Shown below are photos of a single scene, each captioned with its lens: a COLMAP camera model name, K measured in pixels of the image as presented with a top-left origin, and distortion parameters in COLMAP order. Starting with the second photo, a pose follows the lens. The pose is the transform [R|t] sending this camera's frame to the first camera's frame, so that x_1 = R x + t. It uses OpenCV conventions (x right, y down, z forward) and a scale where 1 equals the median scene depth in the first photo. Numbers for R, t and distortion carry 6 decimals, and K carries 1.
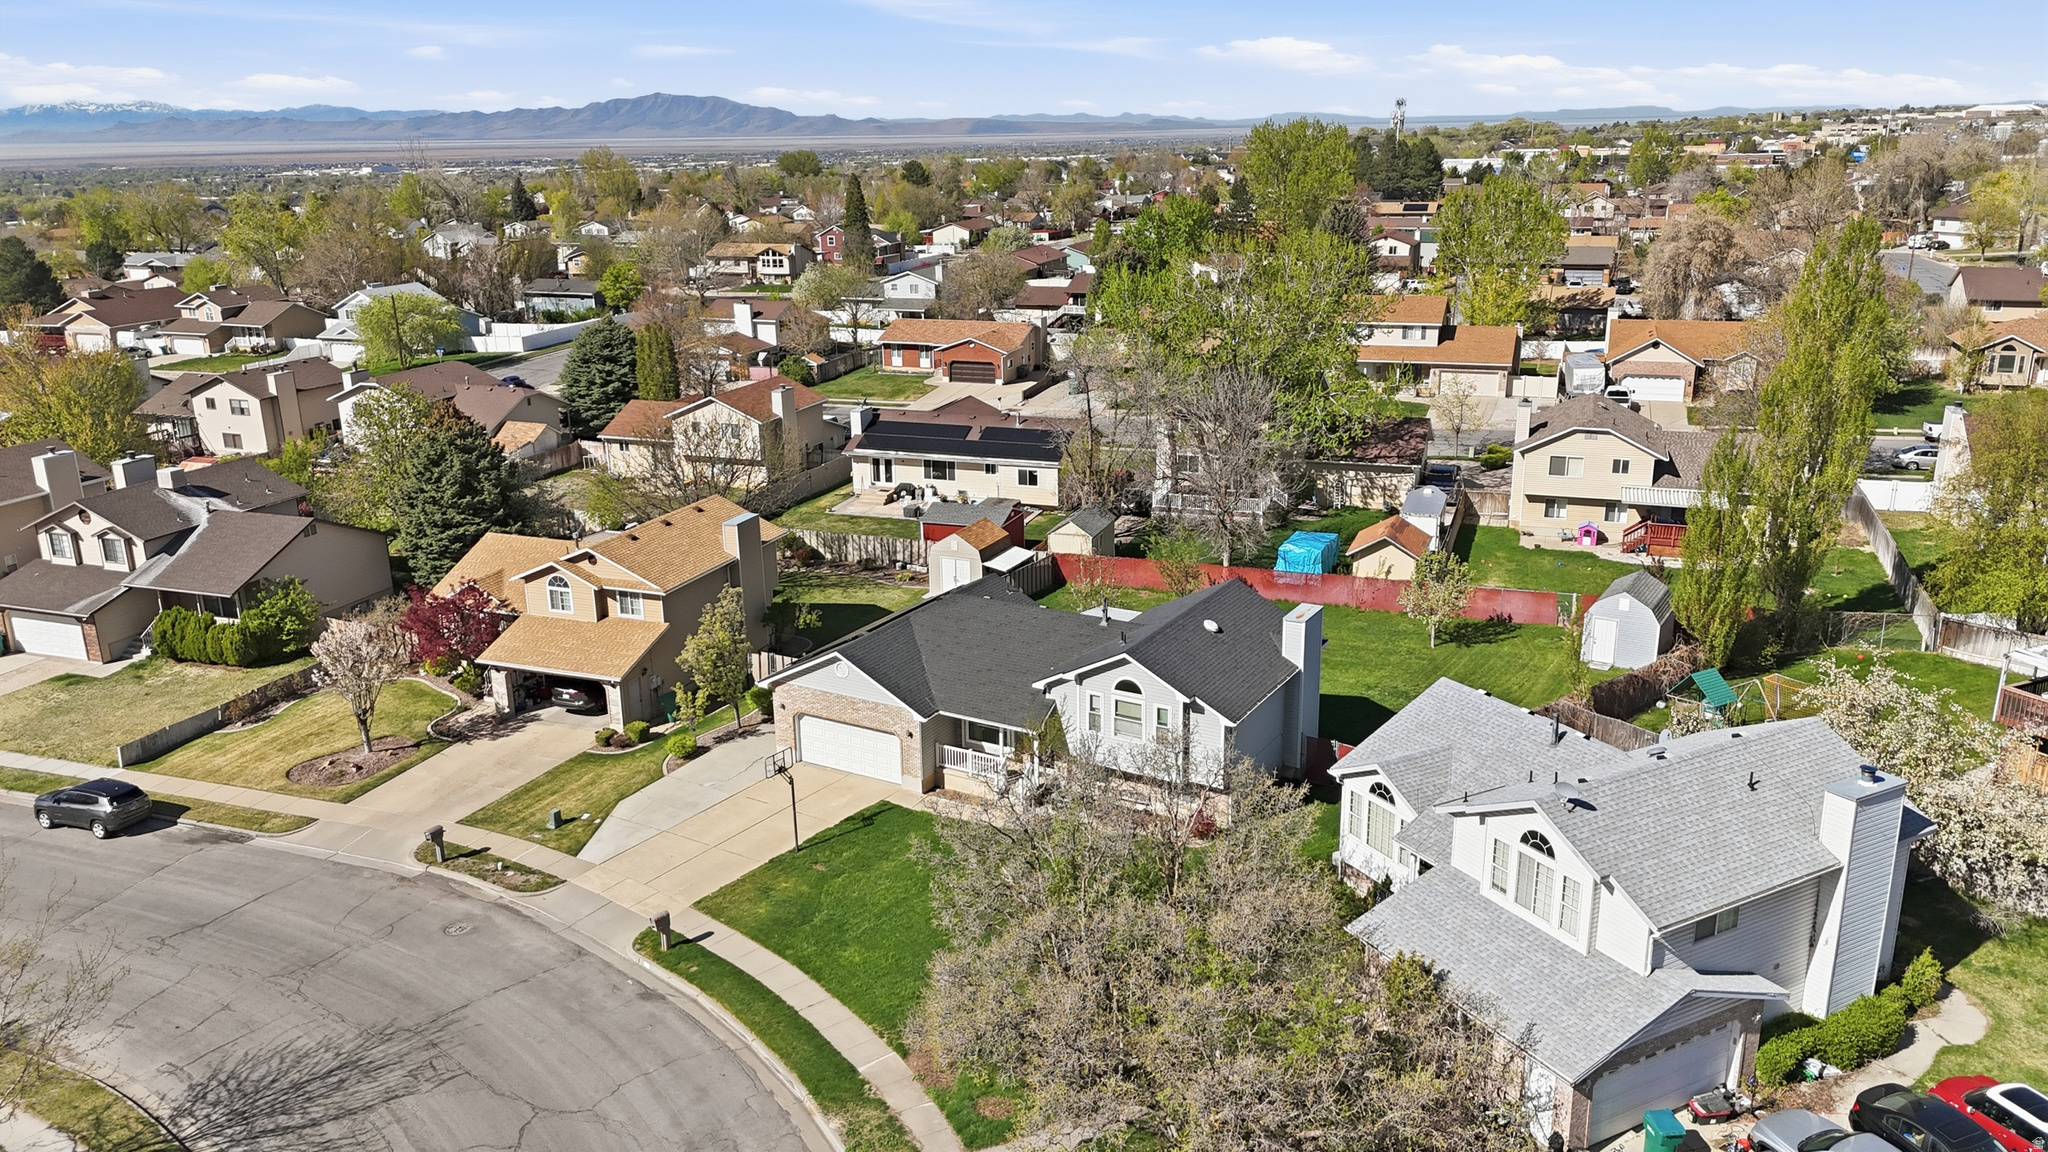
lens RADIAL K [[1505.9, 0, 1024.9], [0, 1505.9, 583.2], [0, 0, 1]] dist [0.080896, -0.081428]
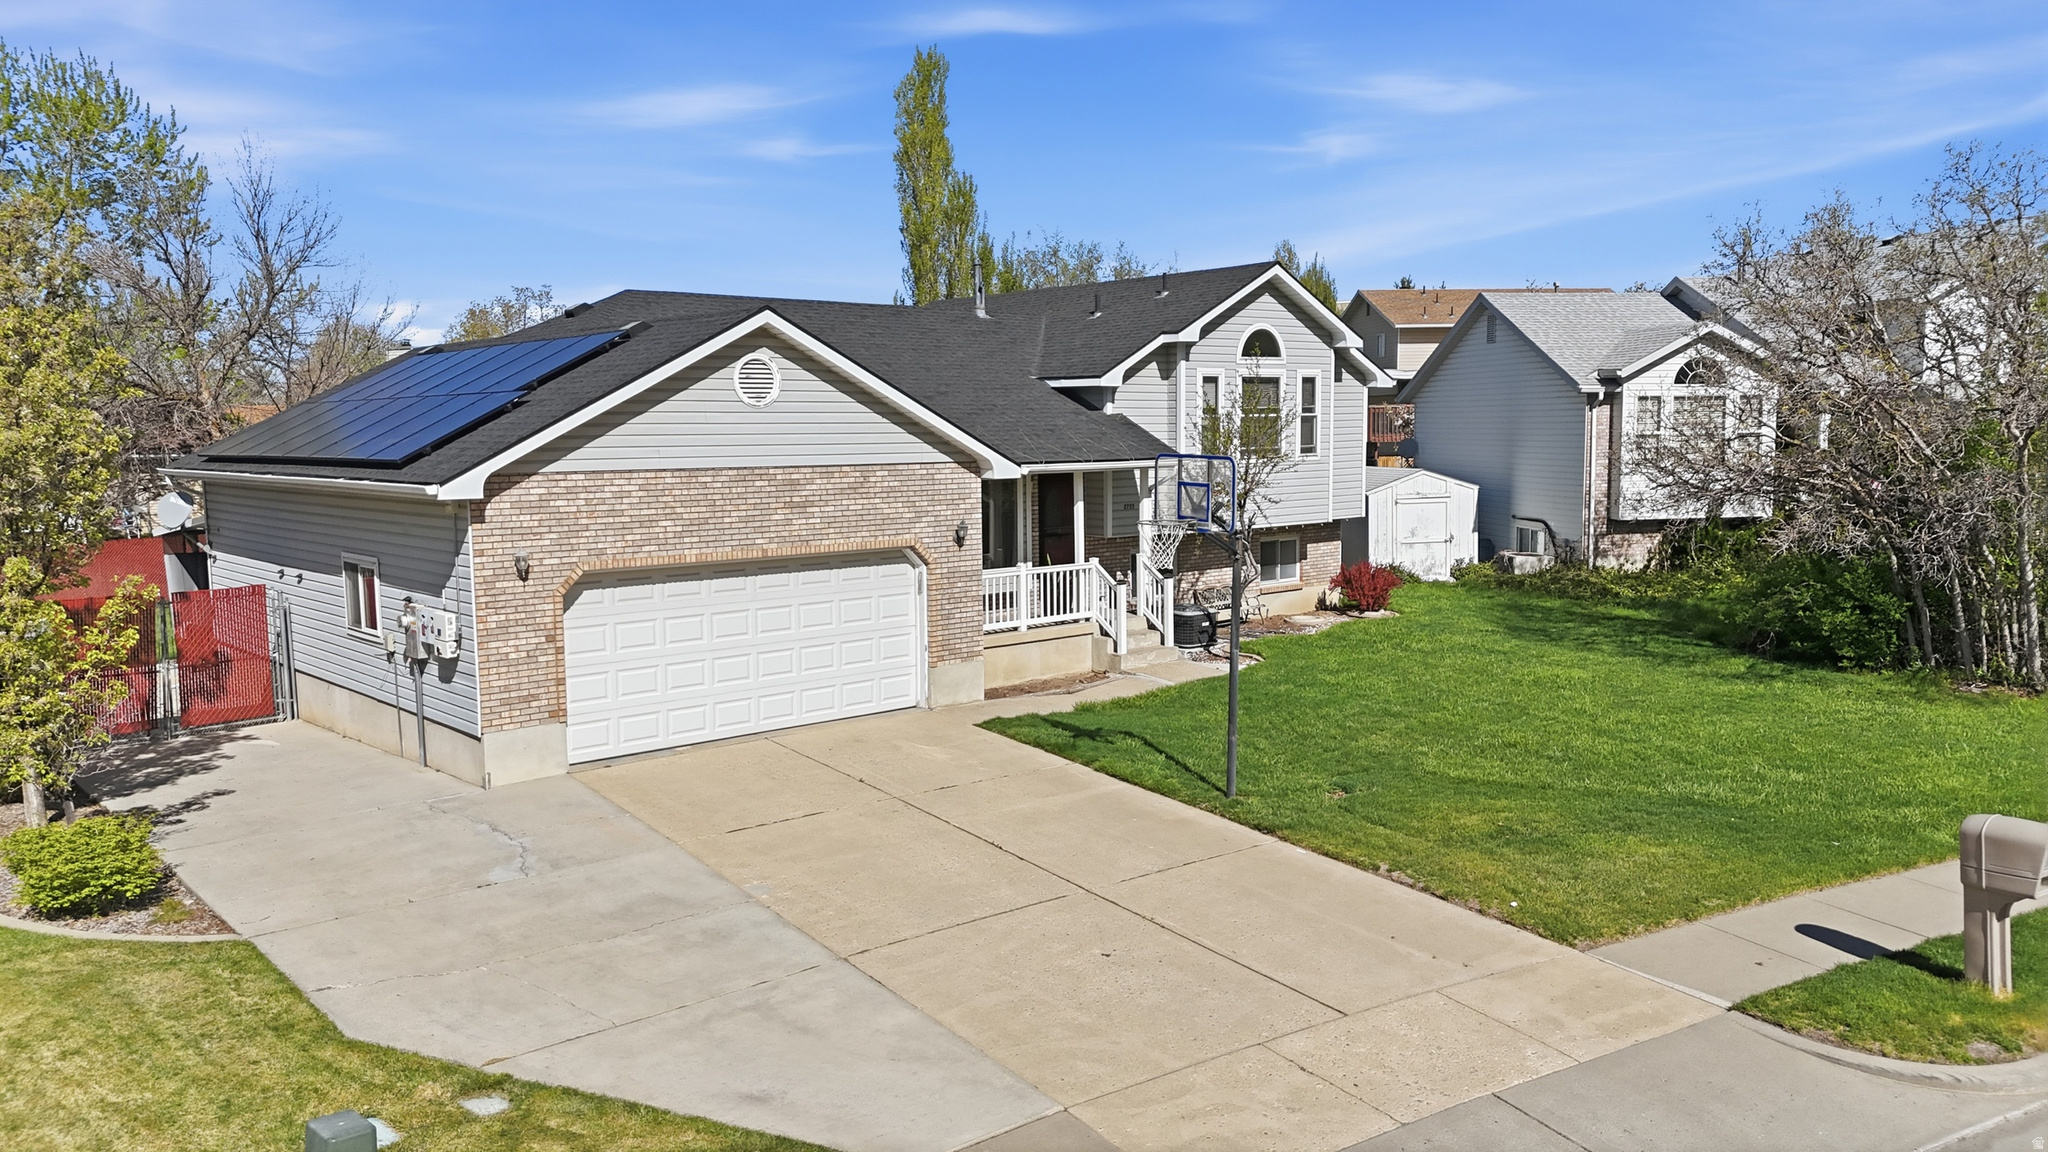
lens RADIAL K [[1504.9, 0, 1024.4], [0, 1504.9, 579.5], [0, 0, 1]] dist [0.072926, -0.066038]
pose [[0.318201, -0.084918, 0.944212, -0.313286], [0.285541, 0.958314, -0.010042, 0.089868], [-0.903999, 0.272807, 0.329184, 0.656555]]
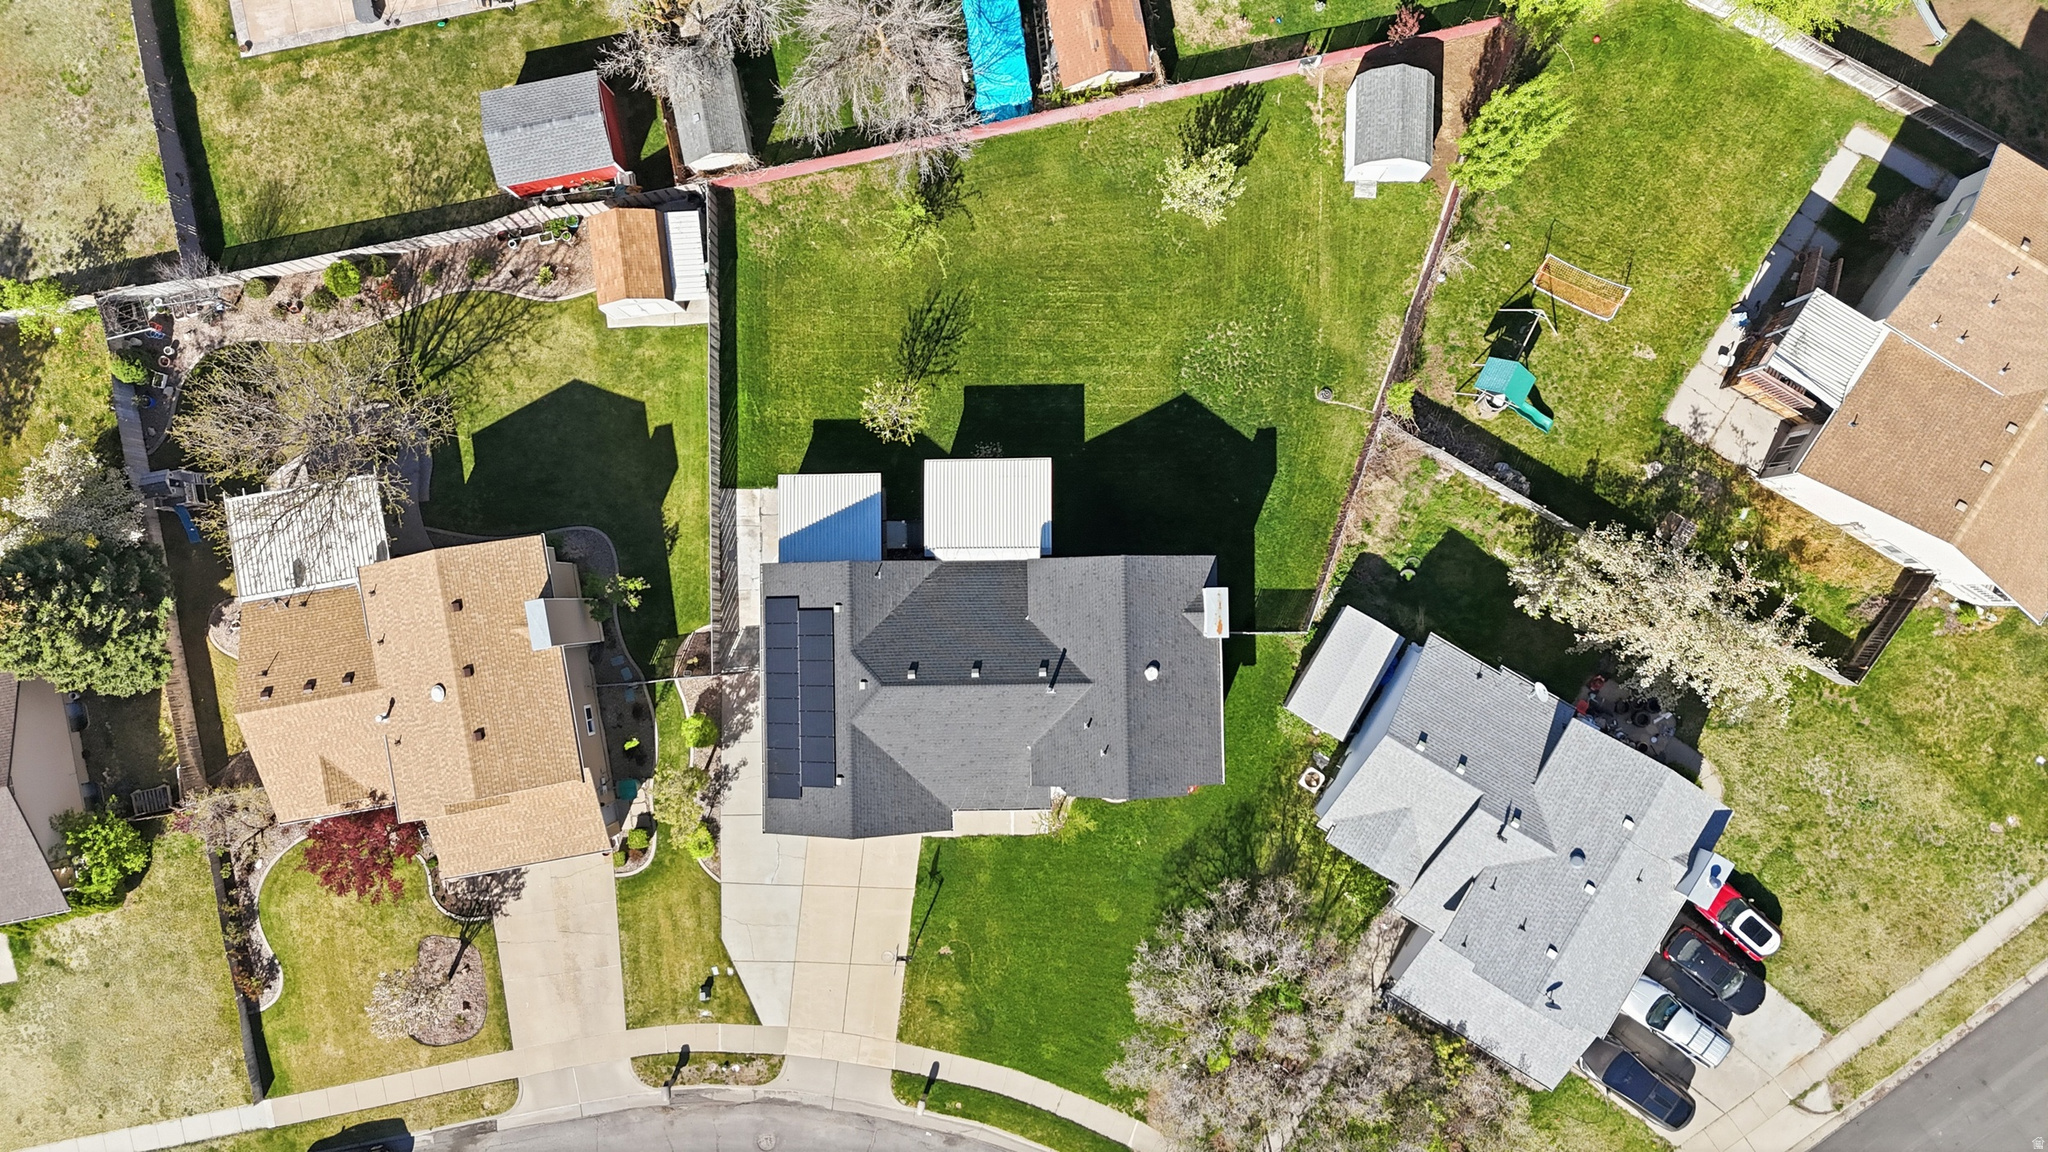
lens RADIAL K [[1504.9, 0, 1024.4], [0, 1504.9, 579.5], [0, 0, 1]] dist [0.072926, -0.066038]
pose [[0.855358, -0.518010, 0.005288, 0.056052], [0.157587, 0.269911, 0.949902, -0.779594], [-0.493486, -0.811673, 0.312503, 0.570636]]
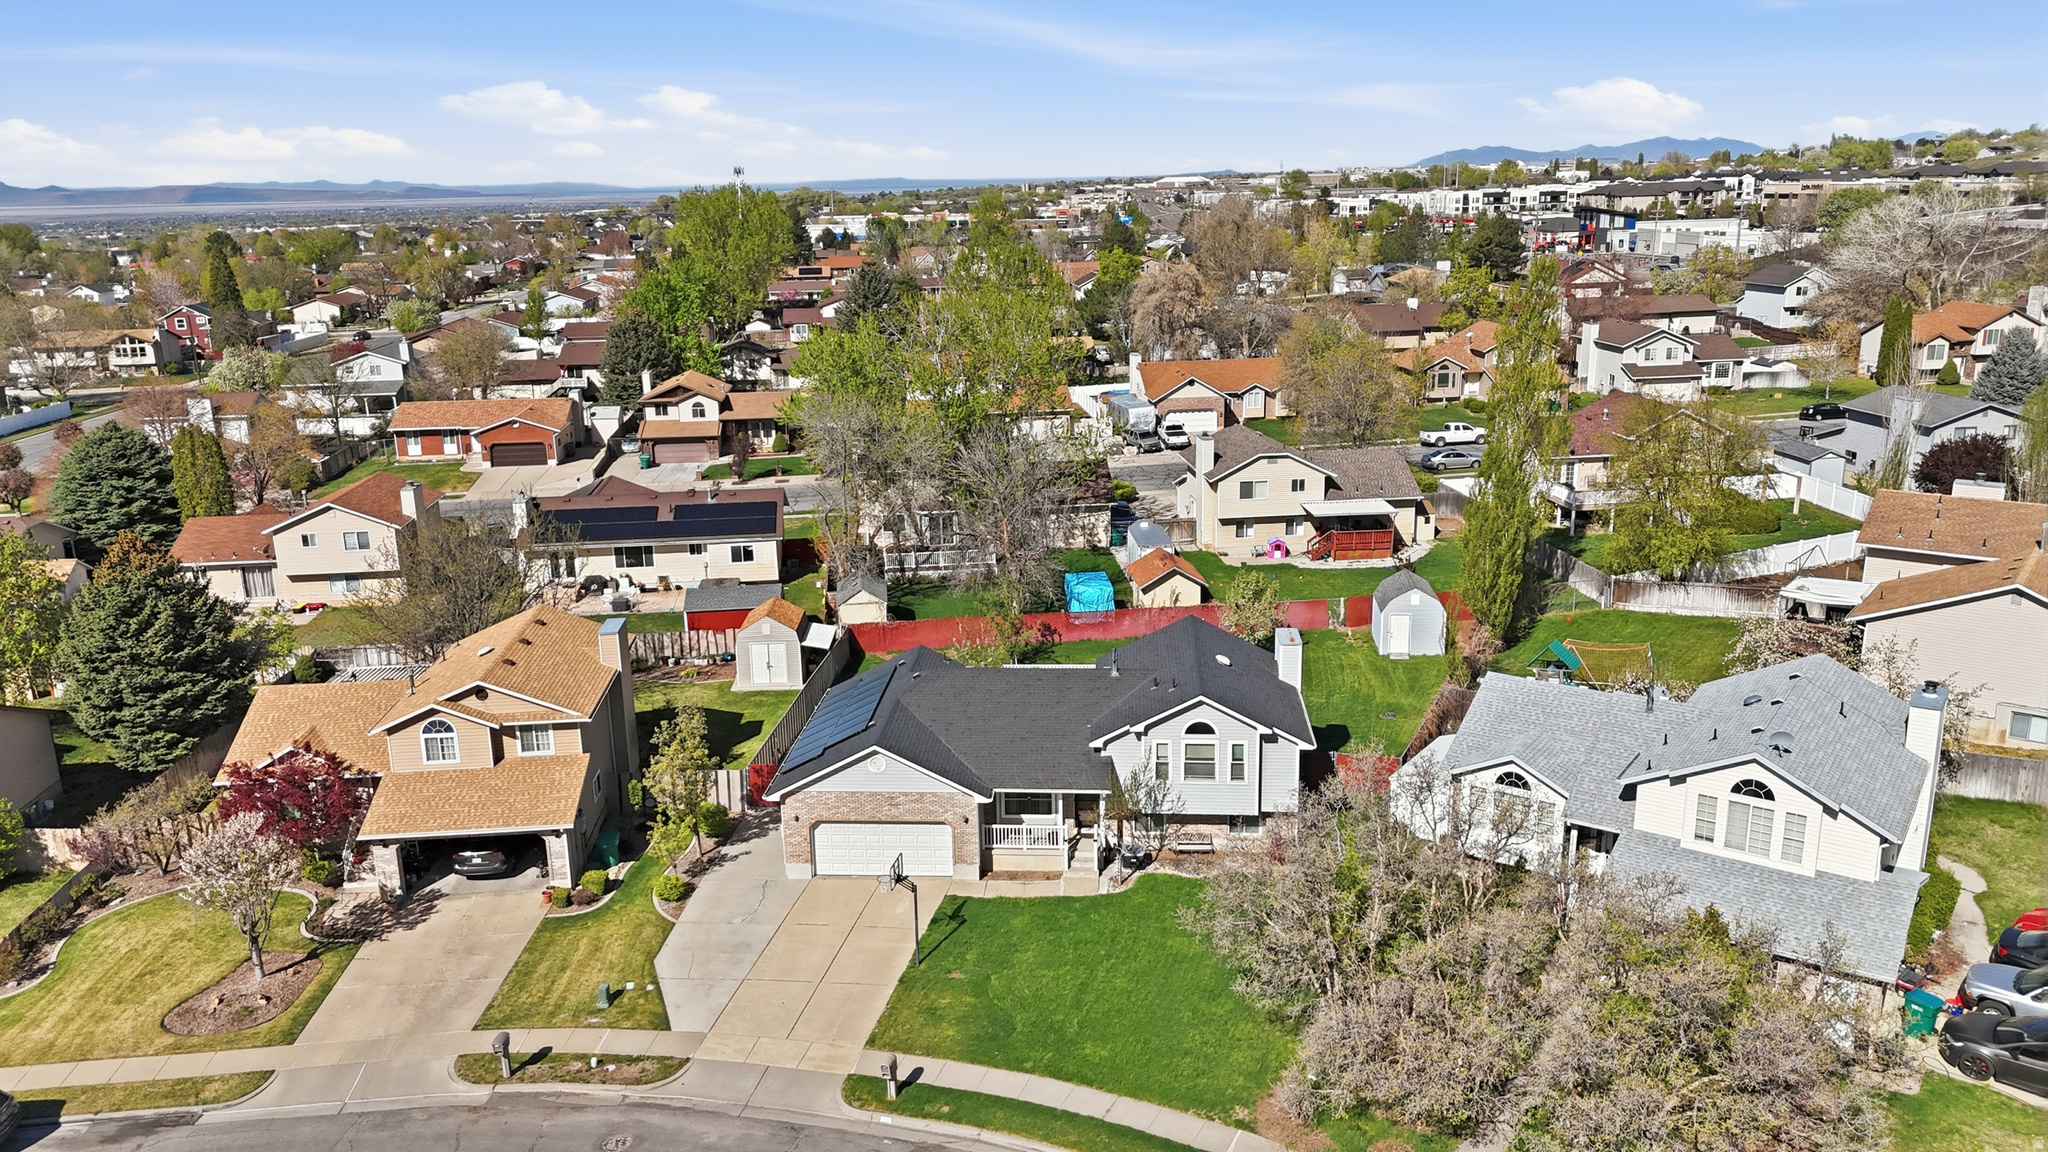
lens RADIAL K [[1504.9, 0, 1024.4], [0, 1504.9, 579.5], [0, 0, 1]] dist [0.072926, -0.066038]
pose [[0.897960, -0.116815, 0.424291, -0.321583], [0.135216, 0.990725, -0.013405, -0.023375], [-0.418790, 0.069408, 0.905427, 0.090529]]
